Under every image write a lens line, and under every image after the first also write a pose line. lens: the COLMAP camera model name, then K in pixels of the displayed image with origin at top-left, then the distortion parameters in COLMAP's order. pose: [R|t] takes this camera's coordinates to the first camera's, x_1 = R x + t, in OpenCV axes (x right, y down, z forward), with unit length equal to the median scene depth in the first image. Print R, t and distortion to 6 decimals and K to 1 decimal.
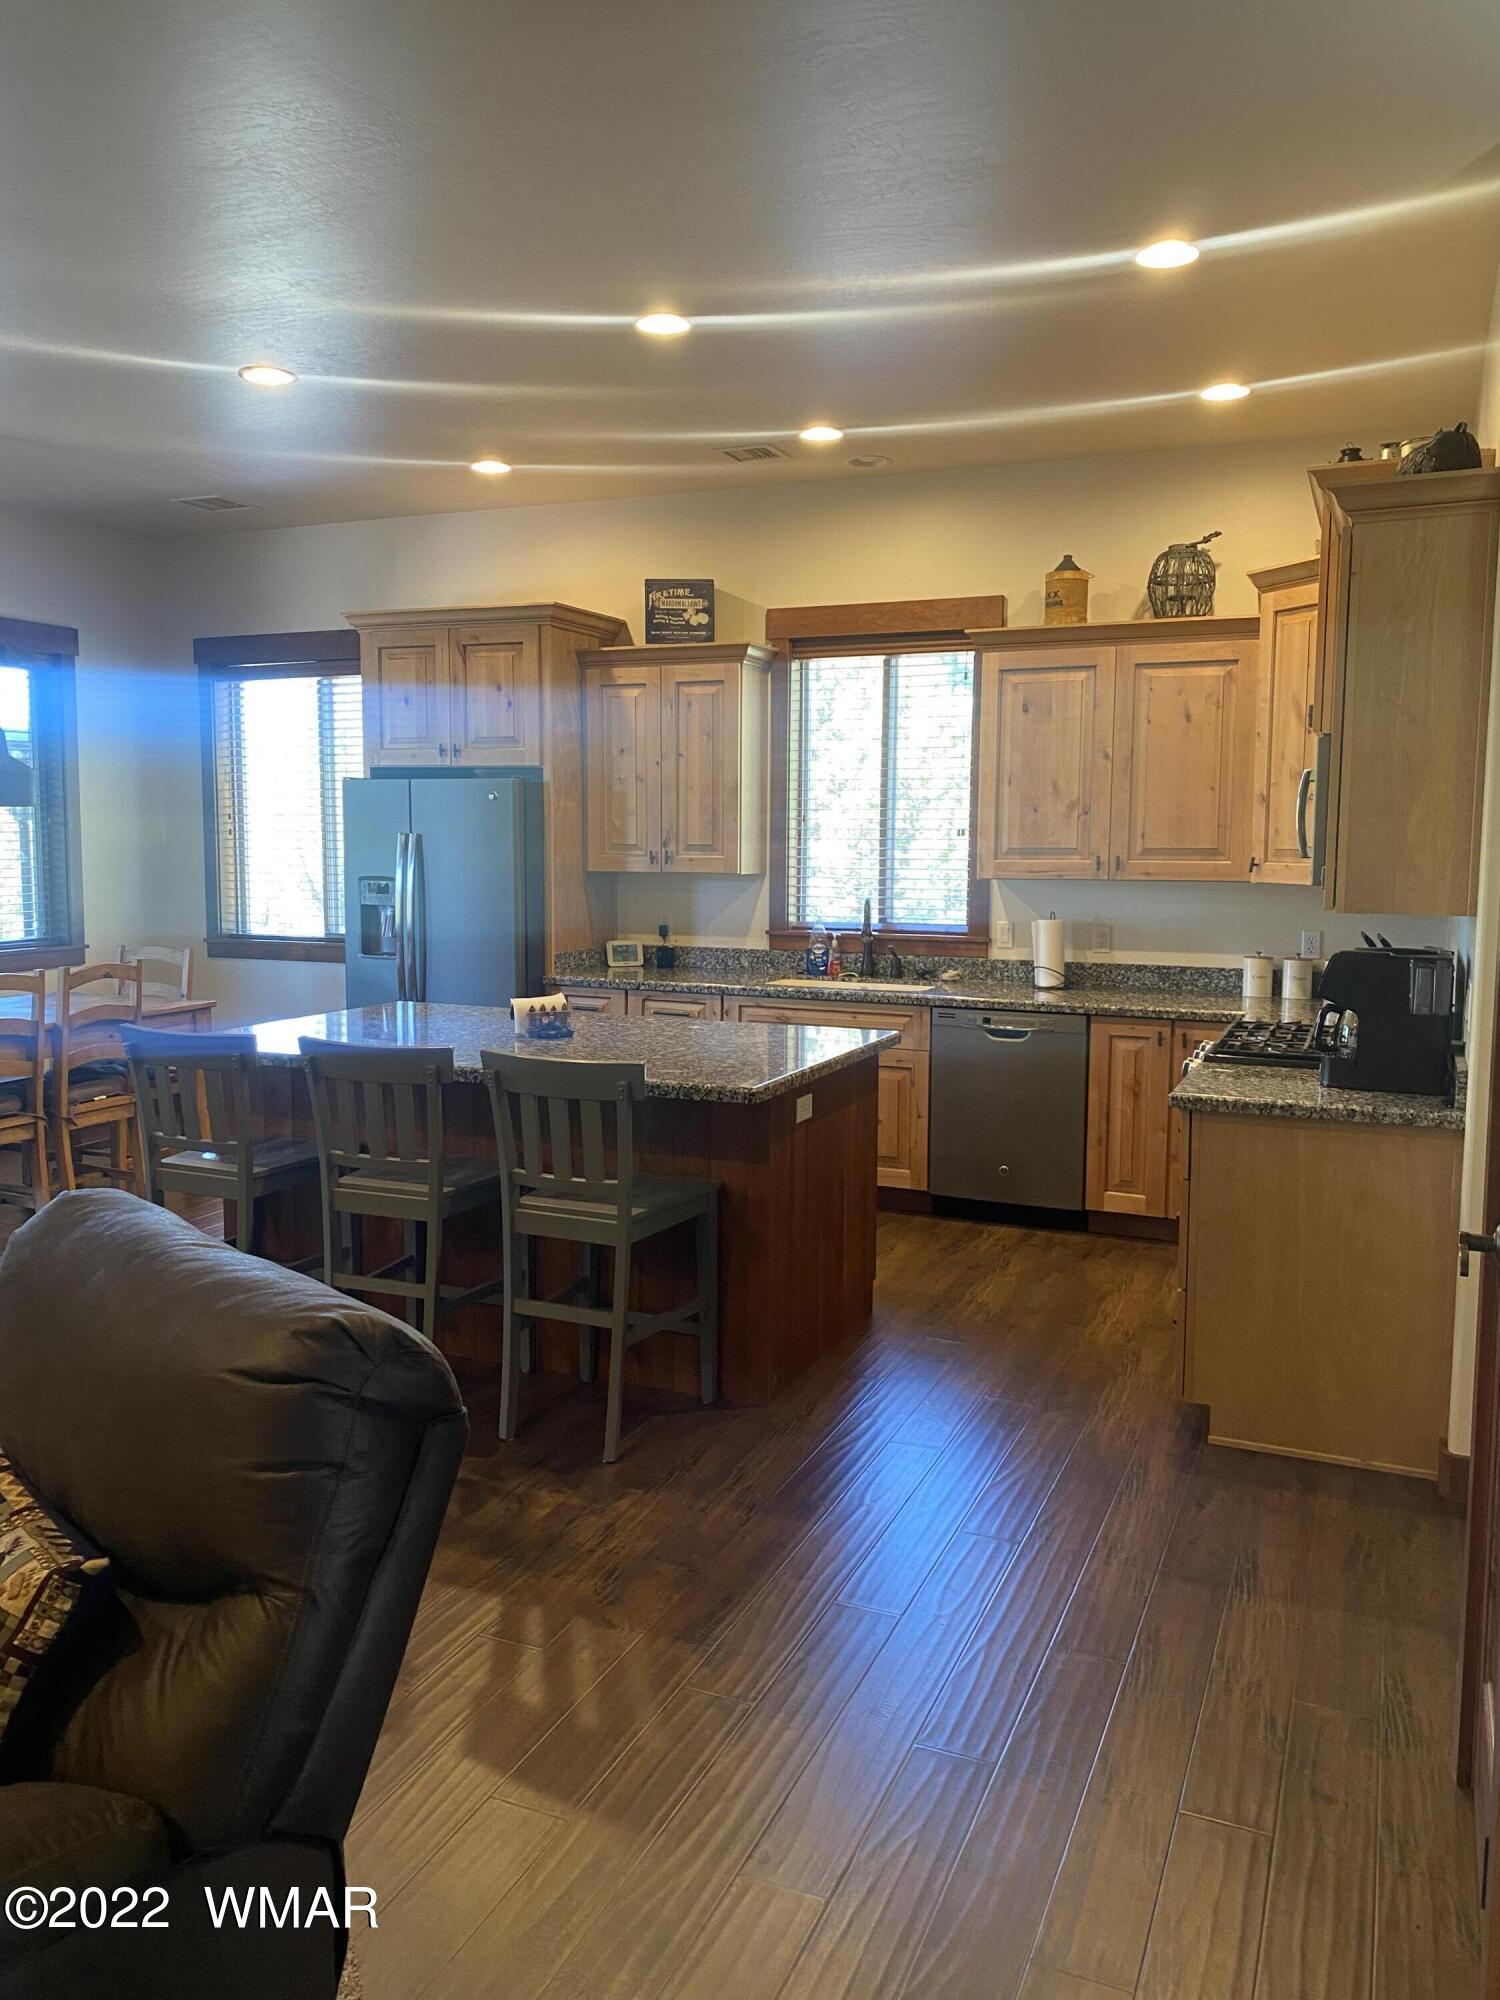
lens RADIAL K [[1522.3, 0, 753.6], [0, 1522.3, 982.4], [0, 0, 1]] dist [0.195451, -0.064484]
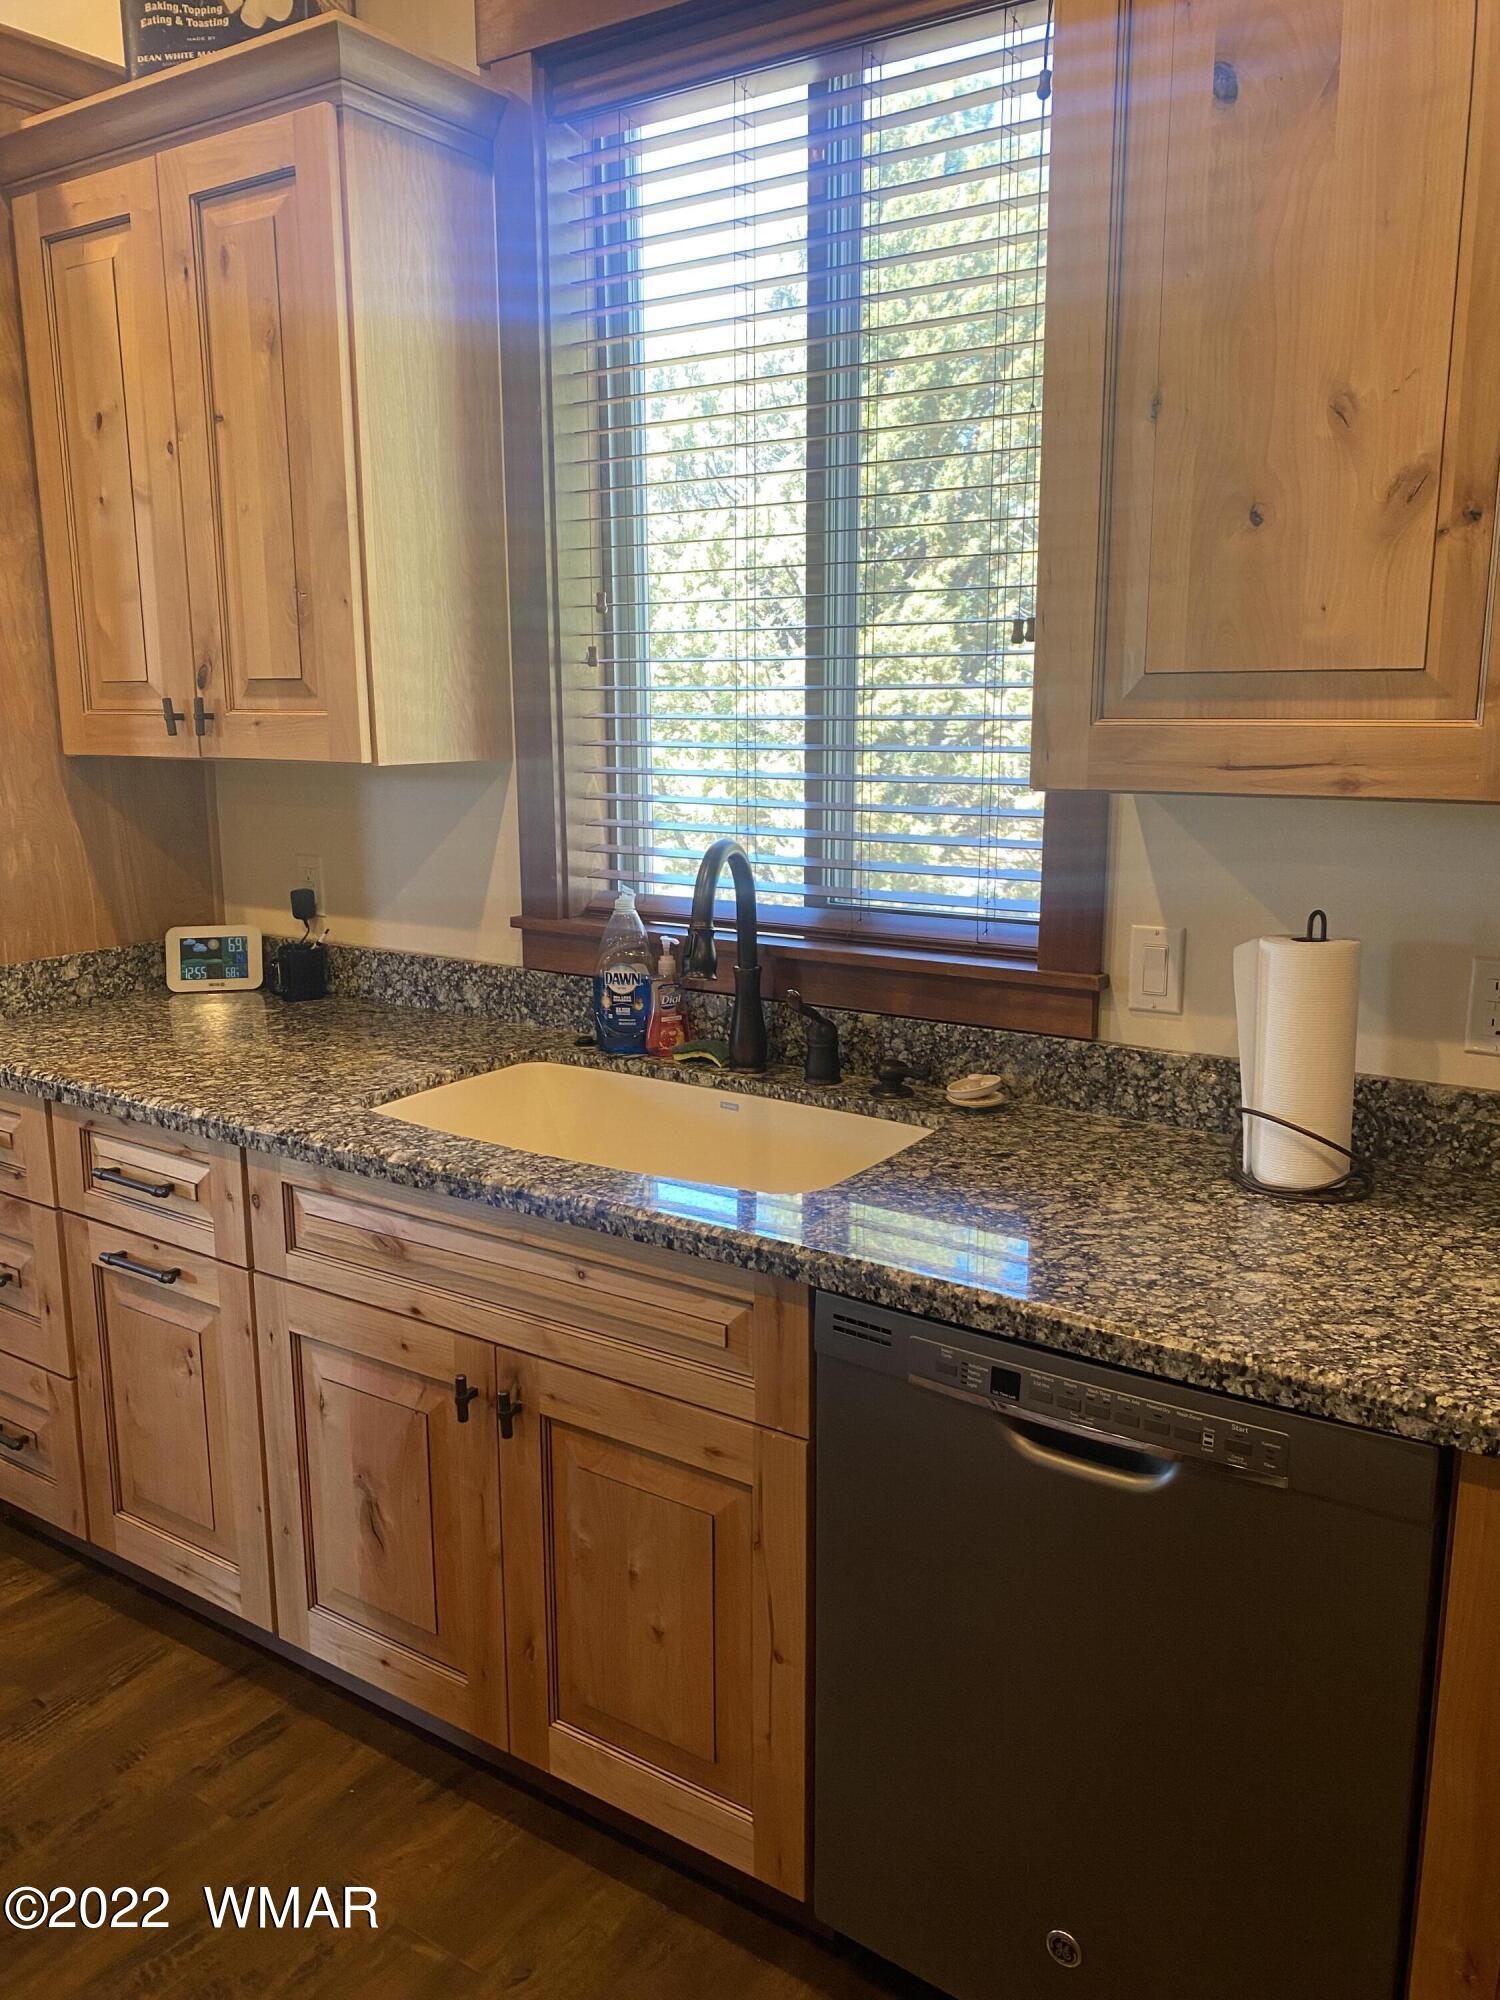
lens RADIAL K [[1539.1, 0, 740.7], [0, 1539.1, 998.7], [0, 0, 1]] dist [0.043035, -0.068697]
pose [[0.981866, 0.026304, -0.187741, 0.138525], [-0.007650, 0.995018, 0.099398, -0.053895], [0.189420, -0.096160, 0.977176, 0.672705]]
